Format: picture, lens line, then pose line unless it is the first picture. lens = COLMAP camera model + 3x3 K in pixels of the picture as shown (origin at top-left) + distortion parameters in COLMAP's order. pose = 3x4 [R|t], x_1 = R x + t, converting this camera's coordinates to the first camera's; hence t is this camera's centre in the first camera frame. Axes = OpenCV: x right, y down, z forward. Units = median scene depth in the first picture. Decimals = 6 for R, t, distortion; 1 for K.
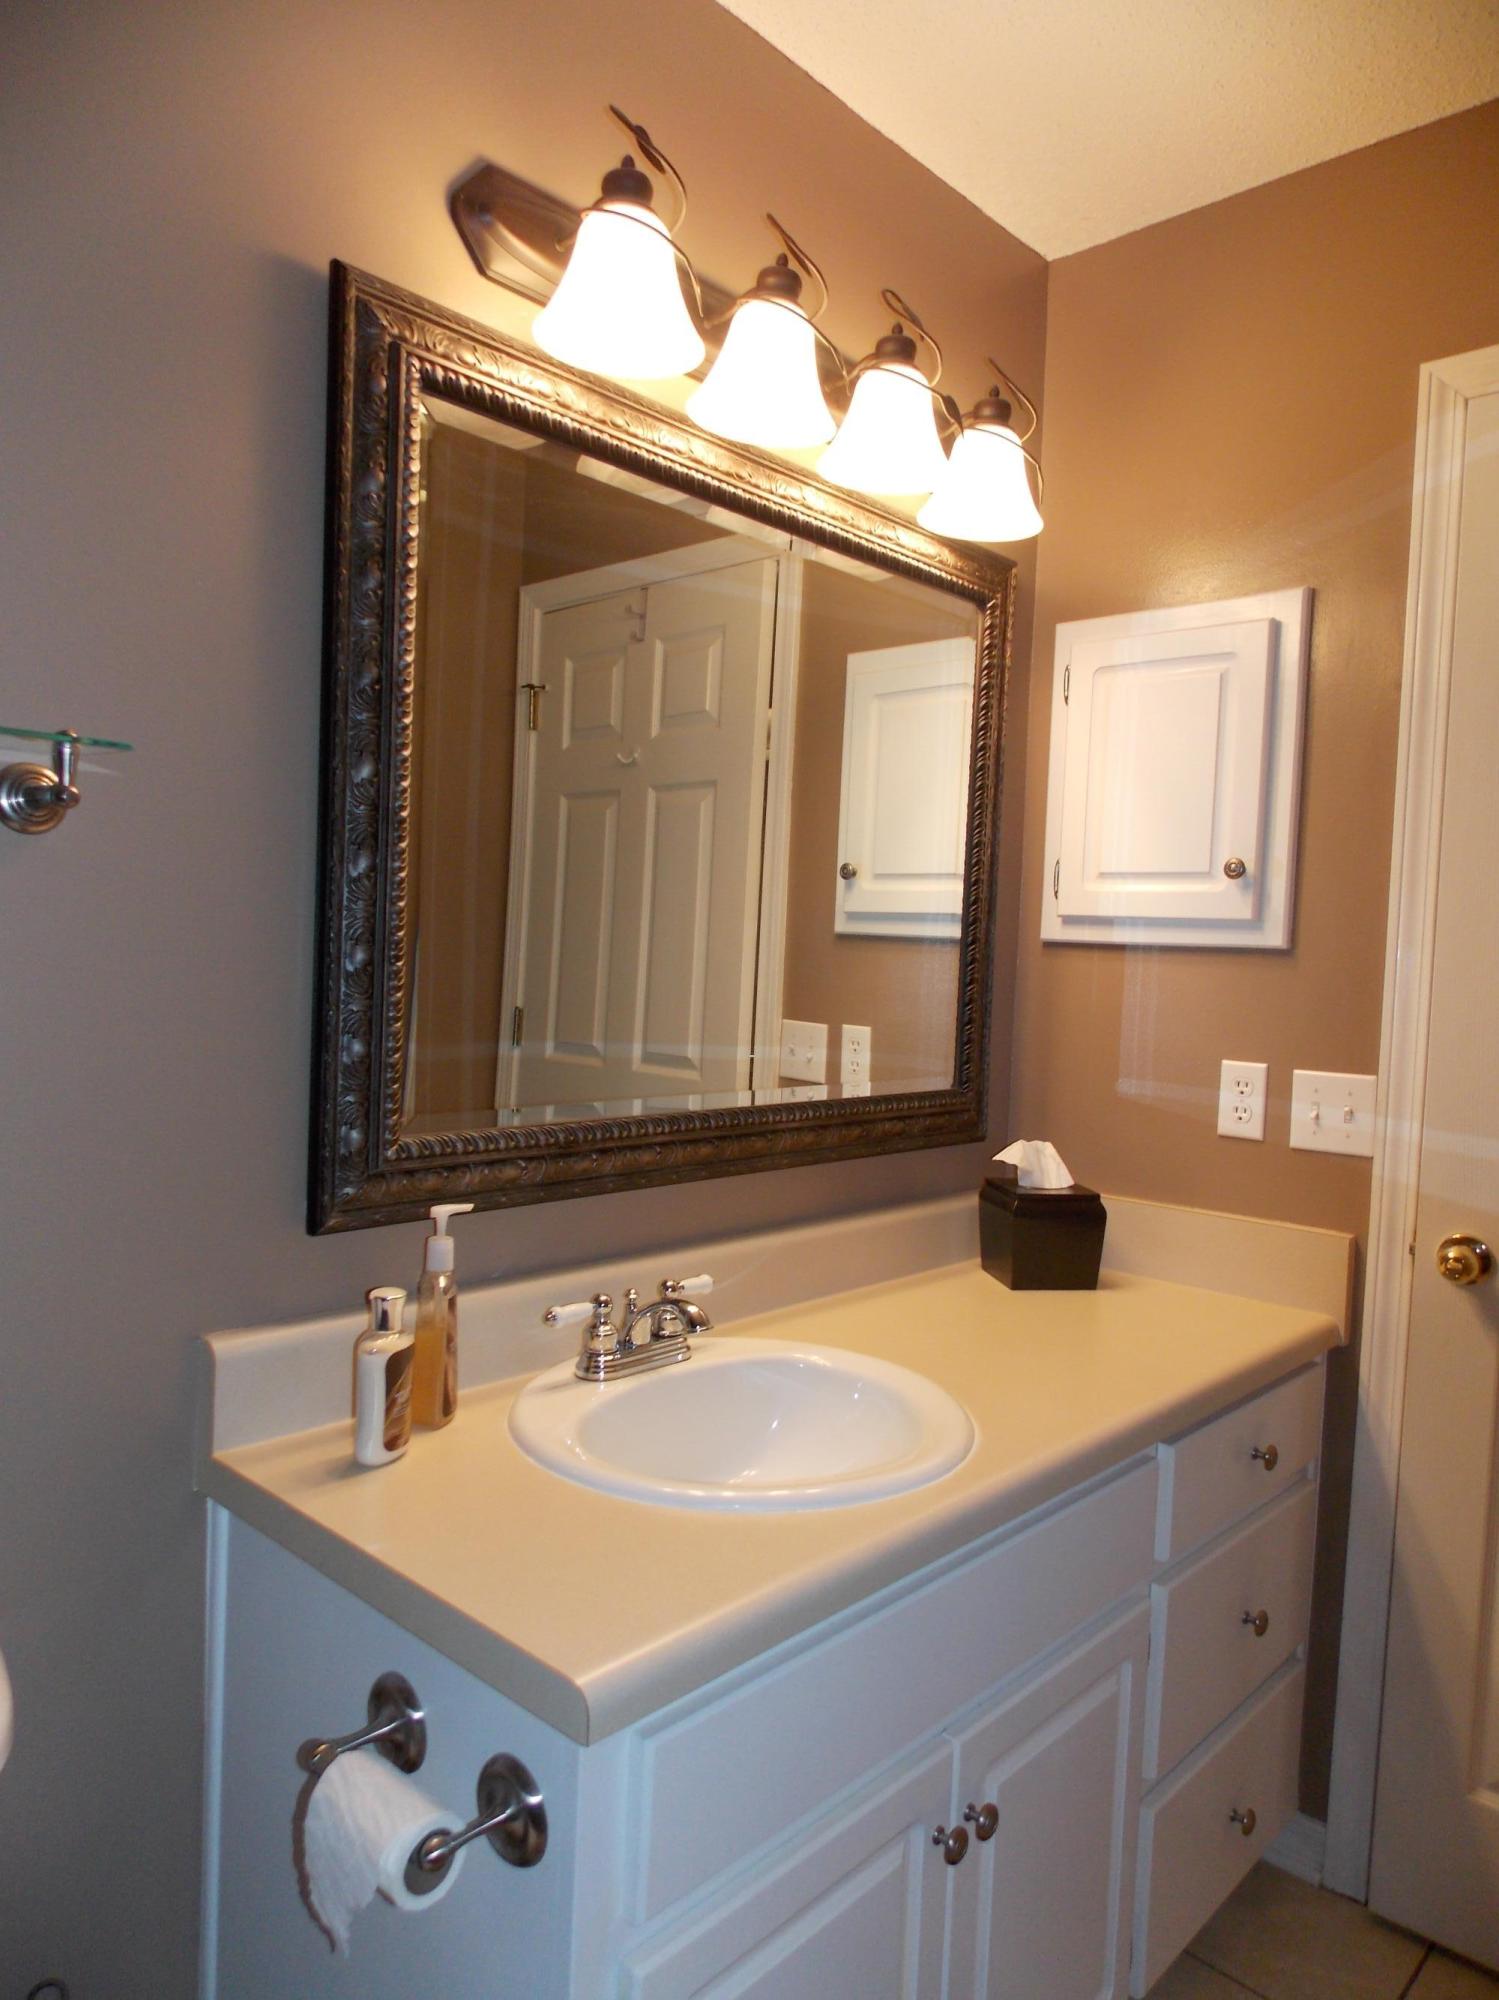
lens RADIAL K [[1319.4, 0, 751.6], [0, 1319.4, 1000.1], [0, 0, 1]] dist [0.000696, -0.010807]
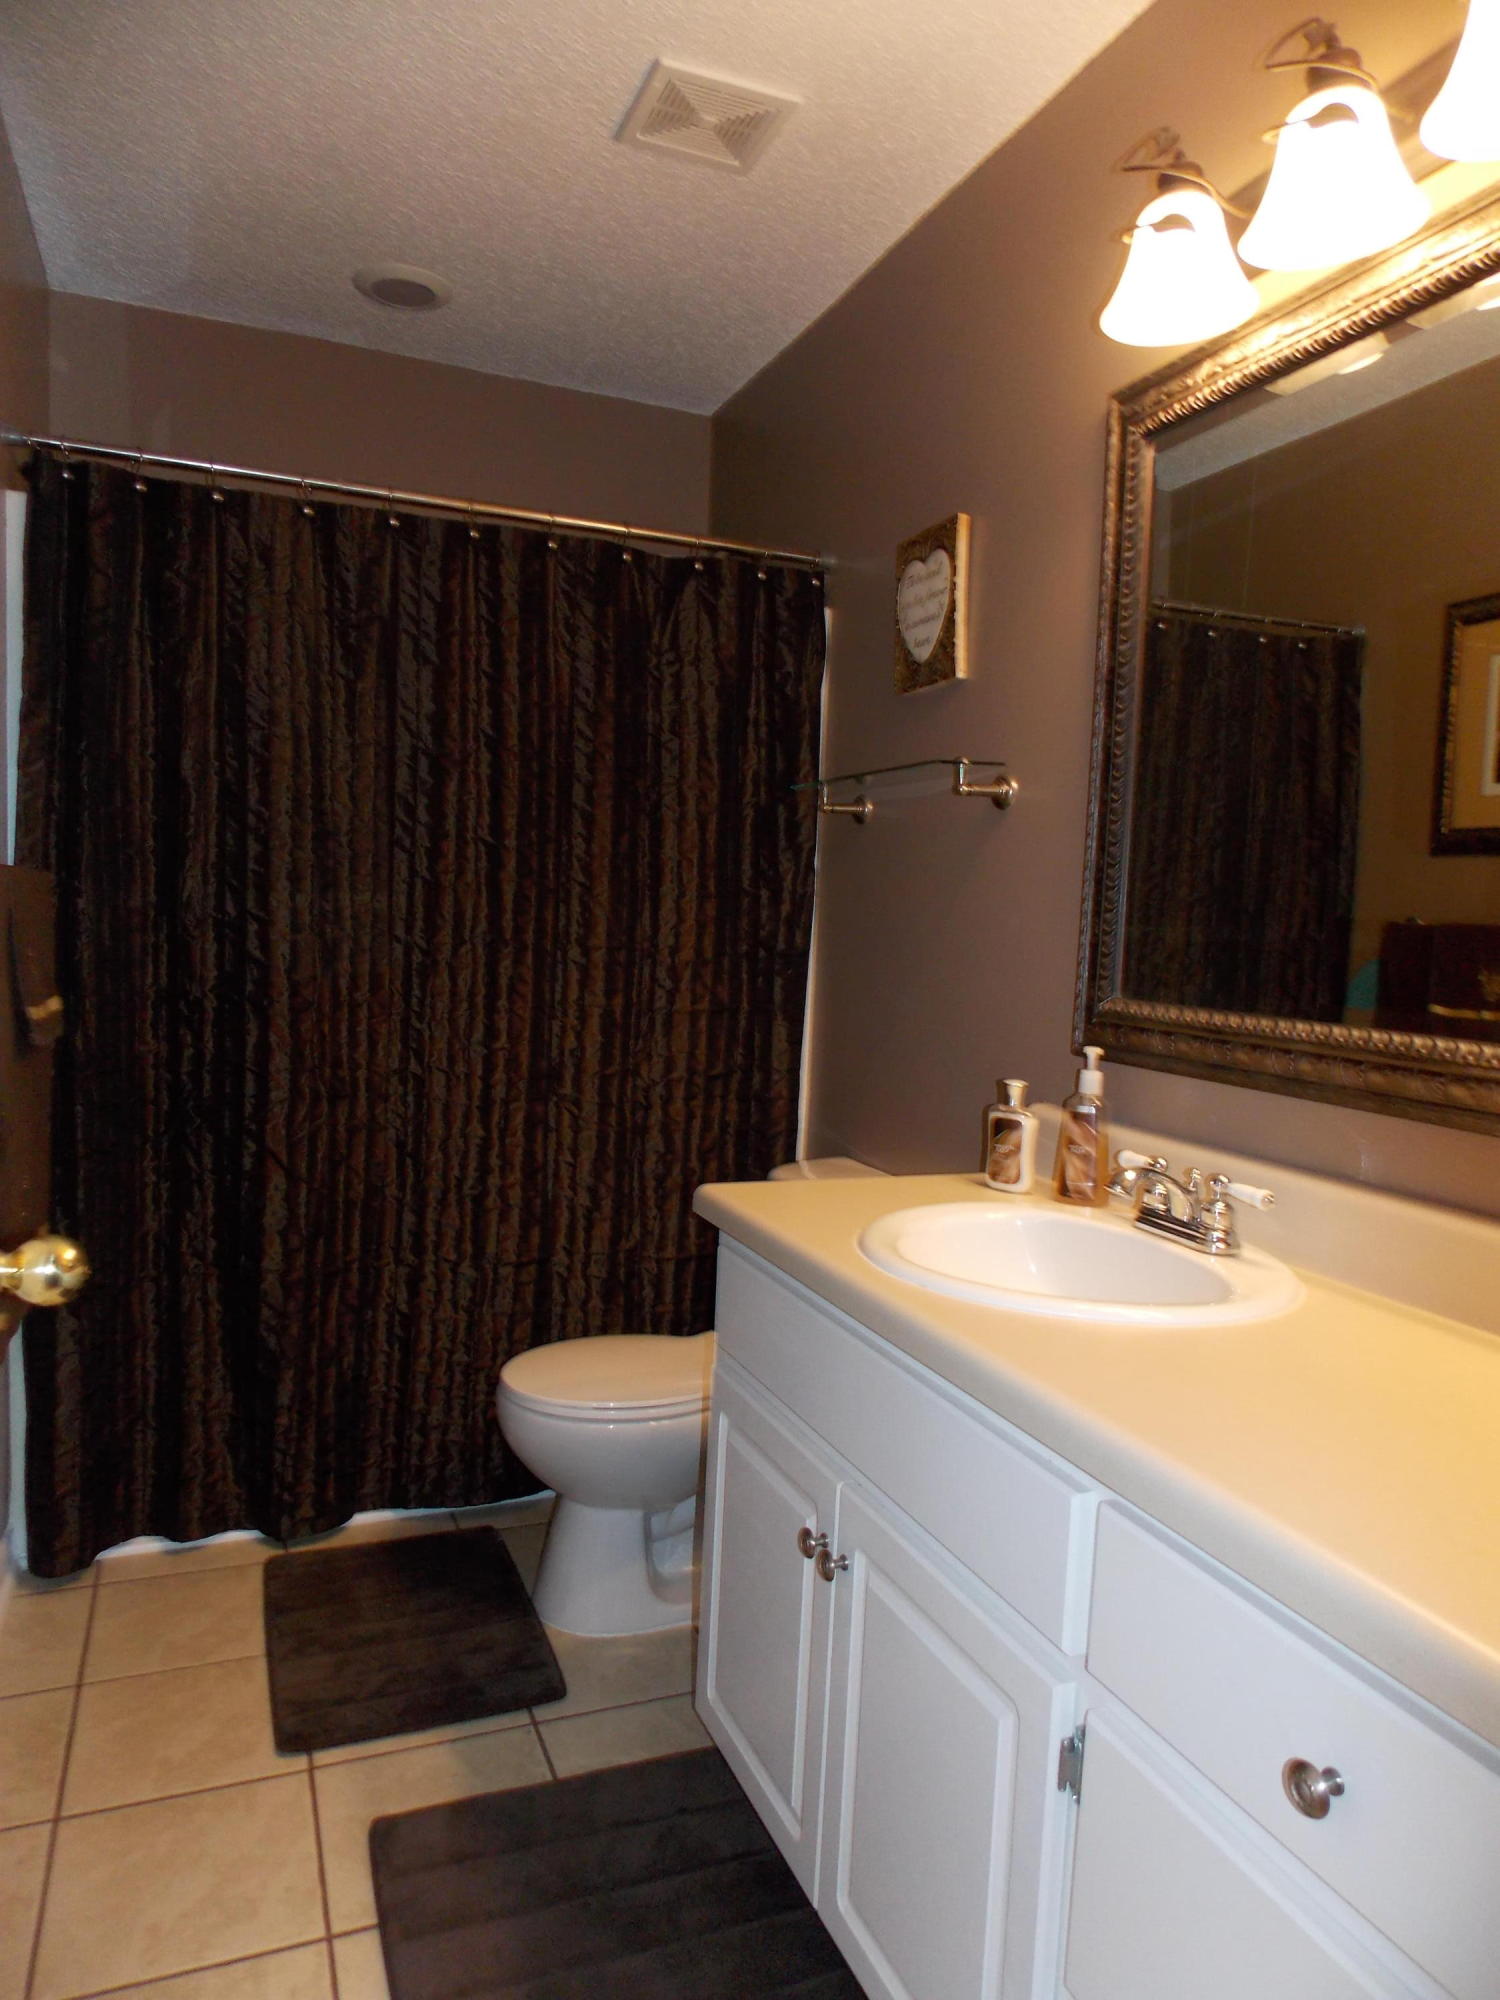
lens RADIAL K [[1319.4, 0, 747.5], [0, 1319.4, 996.5], [0, 0, 1]] dist [0.000696, -0.010807]
pose [[-0.418651, -0.008288, -0.908109, 1.013479], [-0.100889, 0.994193, 0.037437, 0.078960], [0.902526, 0.107291, -0.417057, 1.101730]]
